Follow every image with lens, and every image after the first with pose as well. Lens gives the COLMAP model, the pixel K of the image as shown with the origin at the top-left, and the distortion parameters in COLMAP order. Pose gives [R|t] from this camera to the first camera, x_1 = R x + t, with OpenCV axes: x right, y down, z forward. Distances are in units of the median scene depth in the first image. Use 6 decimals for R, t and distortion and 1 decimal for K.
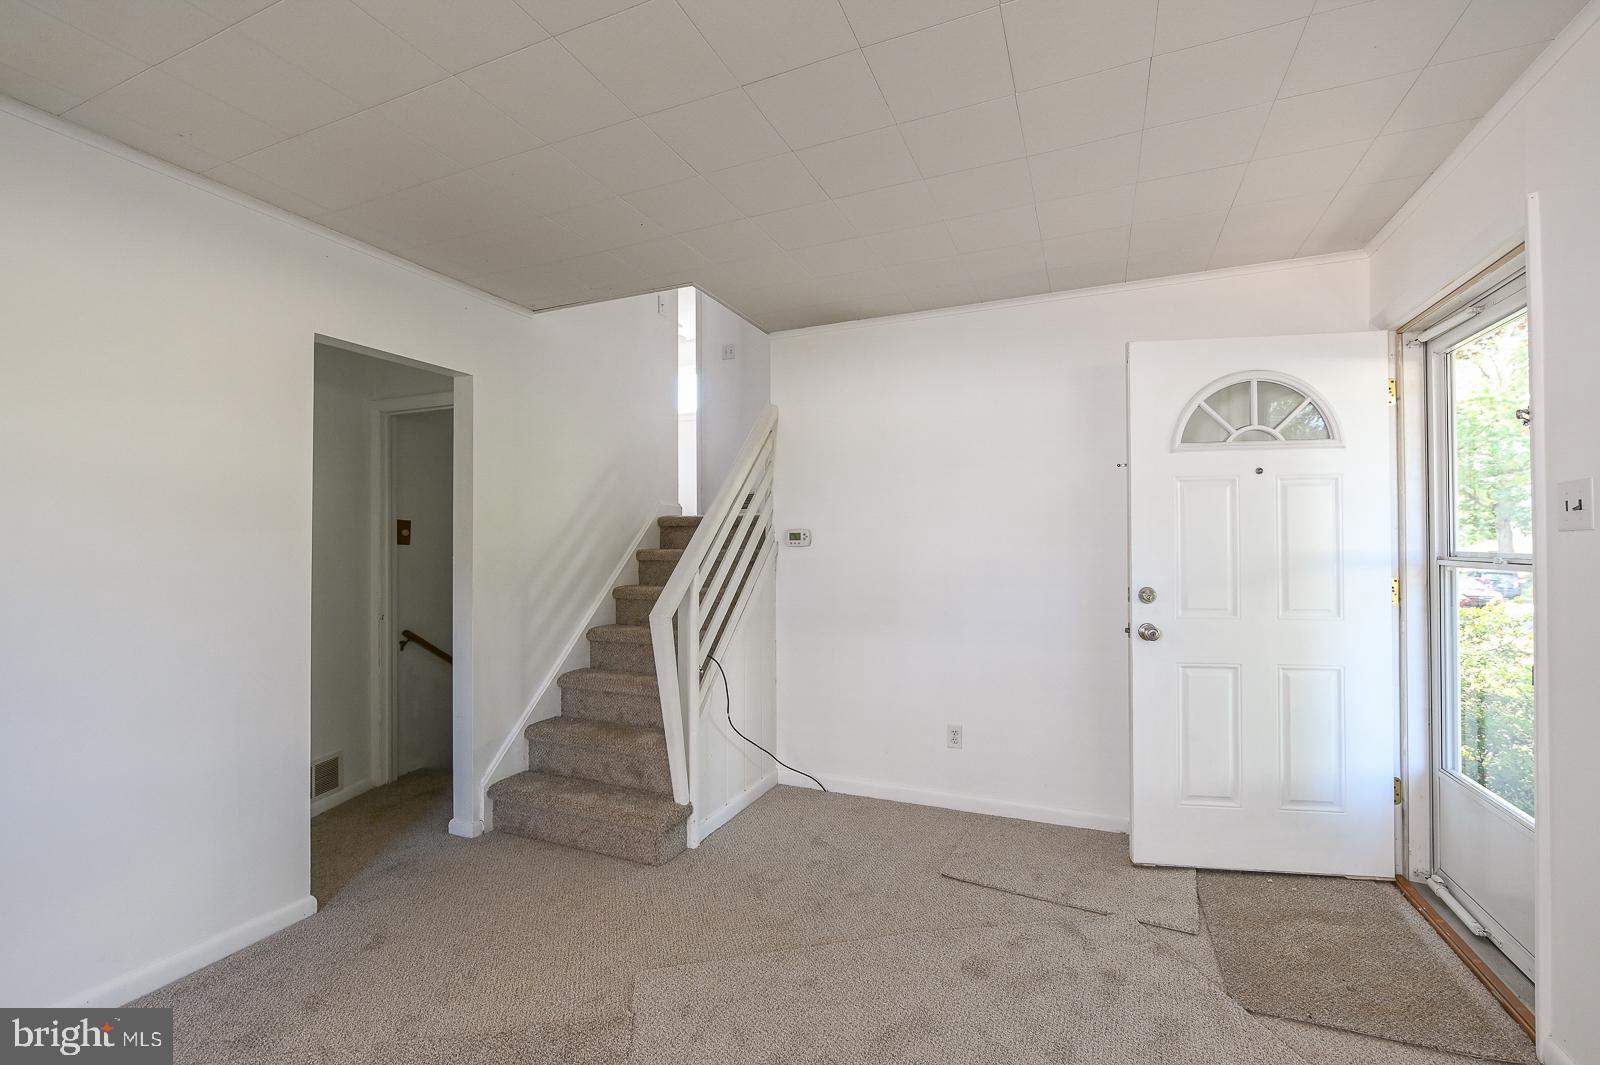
lens RADIAL K [[683.0, 0, 816.8], [0, 683.0, 536.0], [0, 0, 1]] dist [-0.003476, -0.000666]
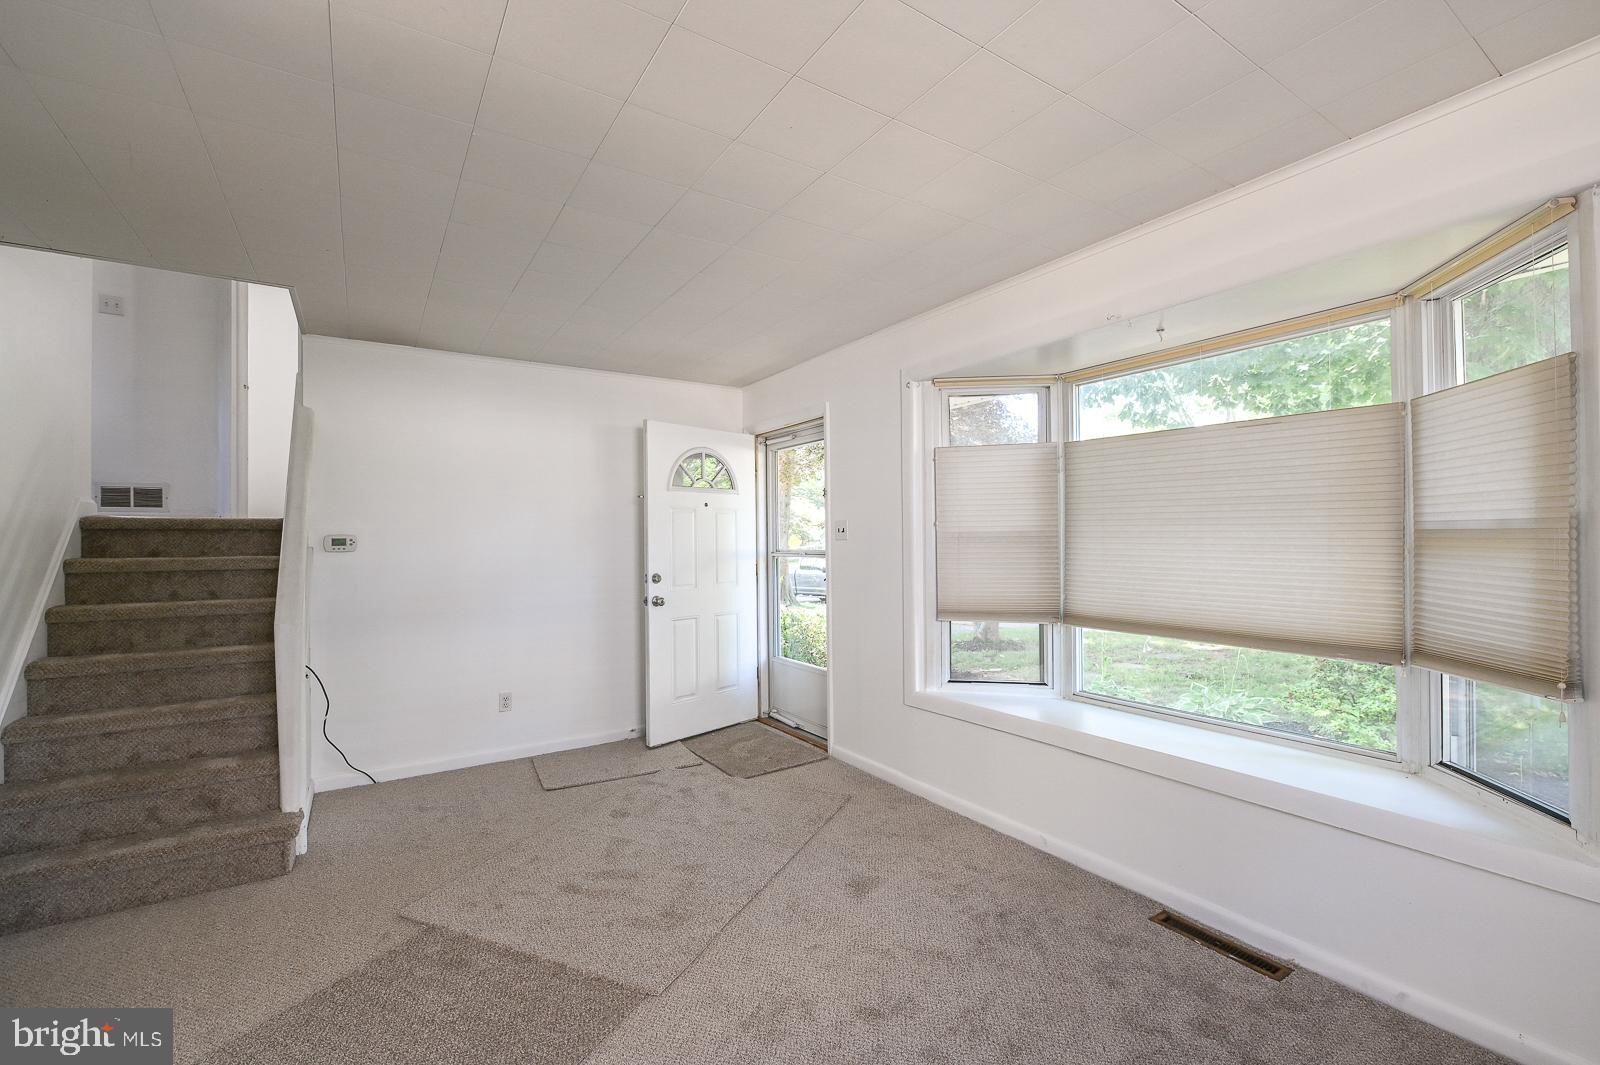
lens RADIAL K [[683.0, 0, 816.8], [0, 683.0, 536.0], [0, 0, 1]] dist [-0.003476, -0.000666]
pose [[0.544646, 0.005081, 0.838651, -0.677403], [-0.001064, 0.999985, -0.005367, -0.005556], [-0.838665, 0.002031, 0.544643, -0.200916]]
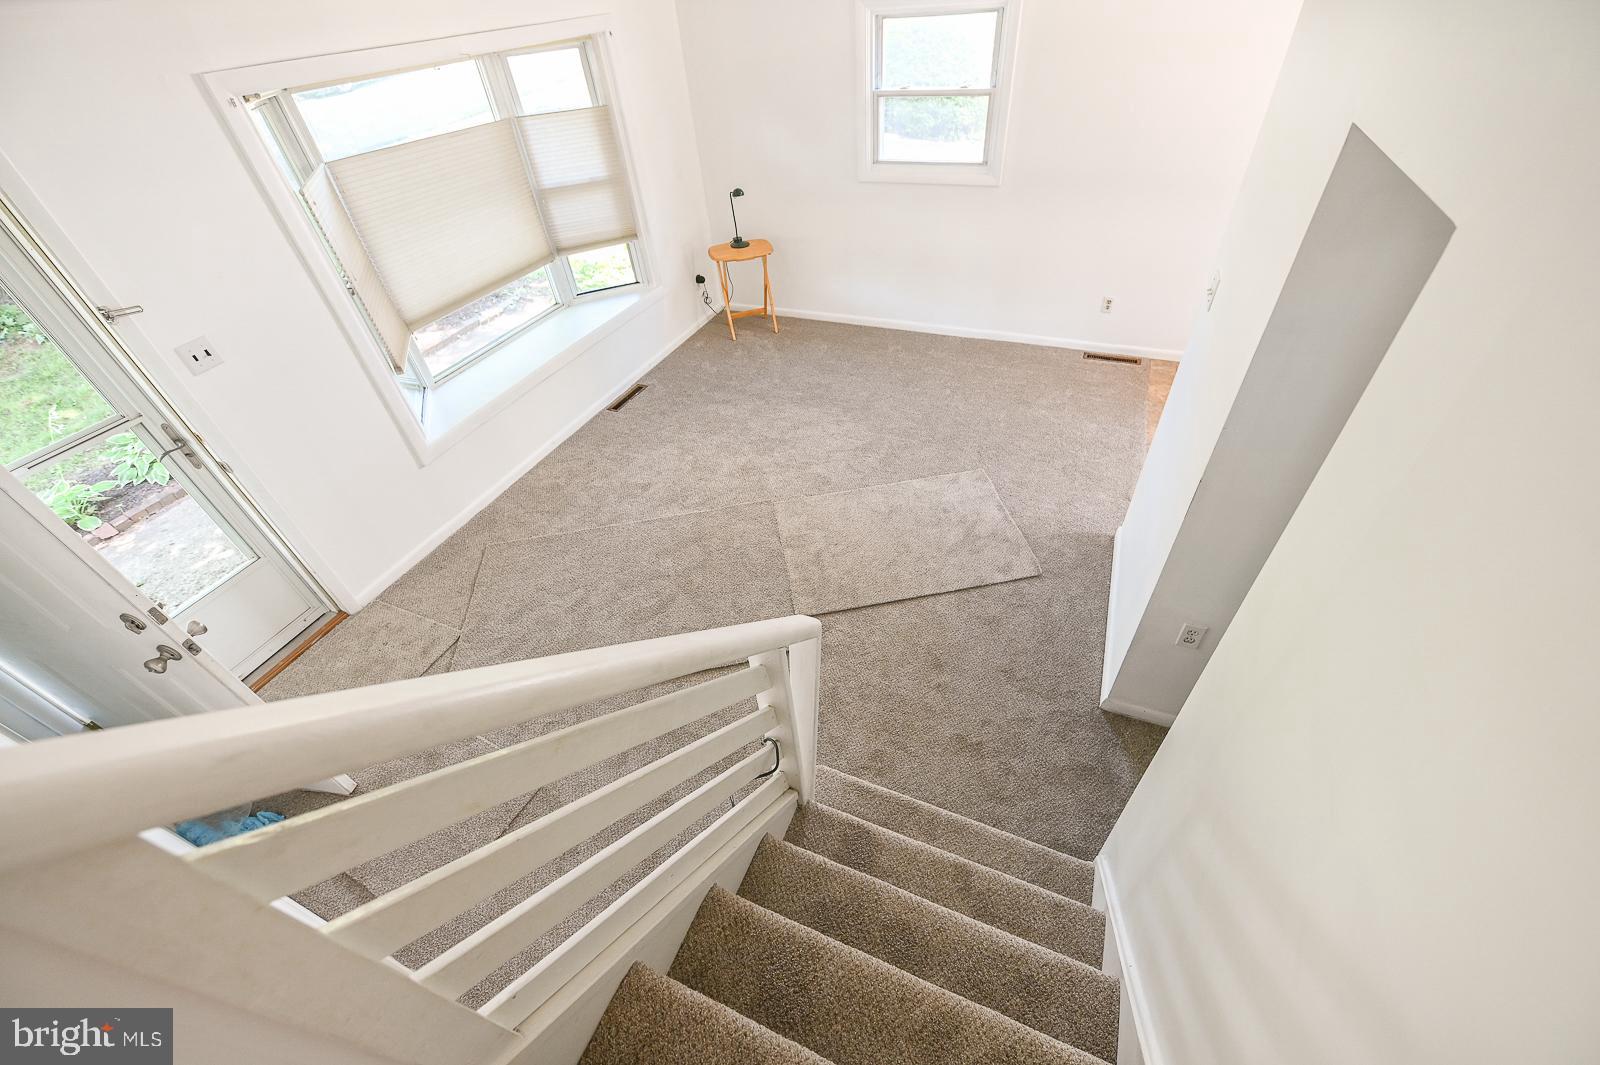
lens RADIAL K [[637.1, 0, 805.9], [0, 637.1, 544.1], [0, 0, 1]] dist [-0.001291, -0.000762]
pose [[-0.997846, 0.052458, 0.039390, -0.271176], [0.065351, 0.742639, 0.666496, -0.401928], [0.005711, 0.667634, -0.744467, 1.532068]]
